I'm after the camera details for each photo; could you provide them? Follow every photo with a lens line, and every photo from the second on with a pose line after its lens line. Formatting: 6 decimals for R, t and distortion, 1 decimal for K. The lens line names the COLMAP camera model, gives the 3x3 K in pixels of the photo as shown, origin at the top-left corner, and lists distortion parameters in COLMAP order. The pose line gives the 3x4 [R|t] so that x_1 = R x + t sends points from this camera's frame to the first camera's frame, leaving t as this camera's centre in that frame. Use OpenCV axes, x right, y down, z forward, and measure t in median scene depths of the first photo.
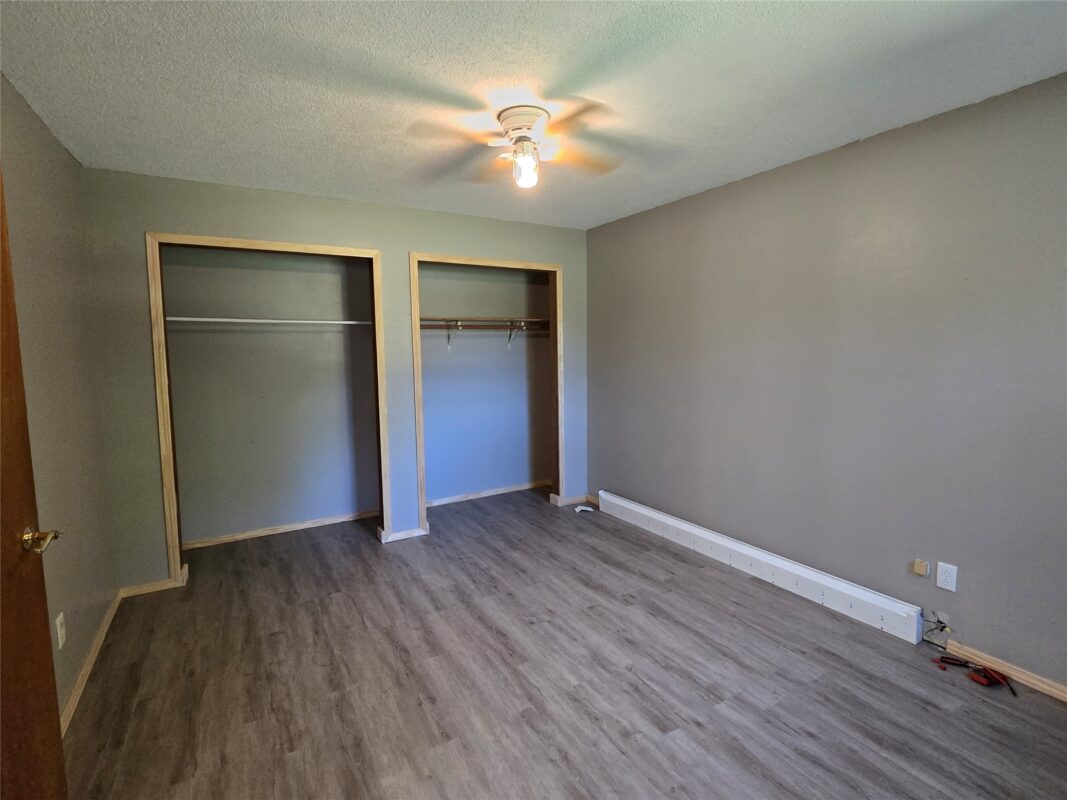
lens RADIAL K [[516.7, 0, 533.1], [0, 516.7, 397.4], [0, 0, 1]] dist [-0.006024, 0.001194]
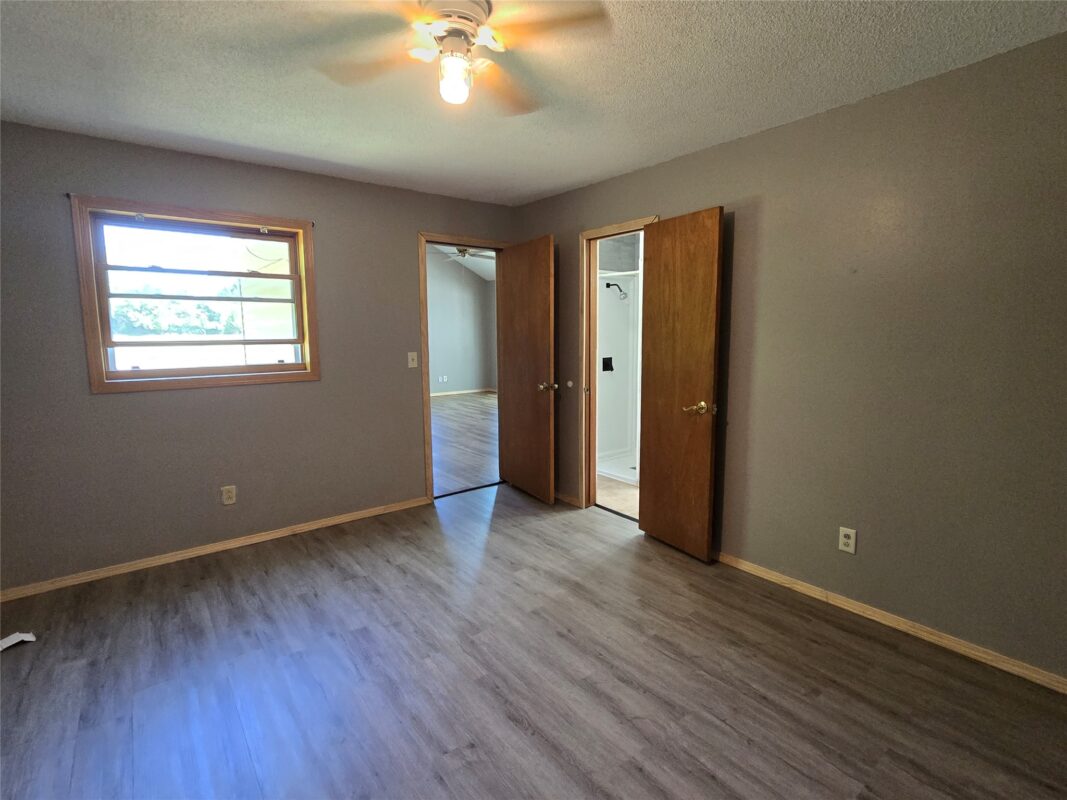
lens RADIAL K [[516.7, 0, 533.0], [0, 516.7, 396.9], [0, 0, 1]] dist [-0.006024, 0.001194]
pose [[-0.992140, 0.033381, -0.120597, -0.016693], [0.005338, 0.974174, 0.225736, -0.154631], [0.125018, 0.223318, -0.966695, 1.802673]]
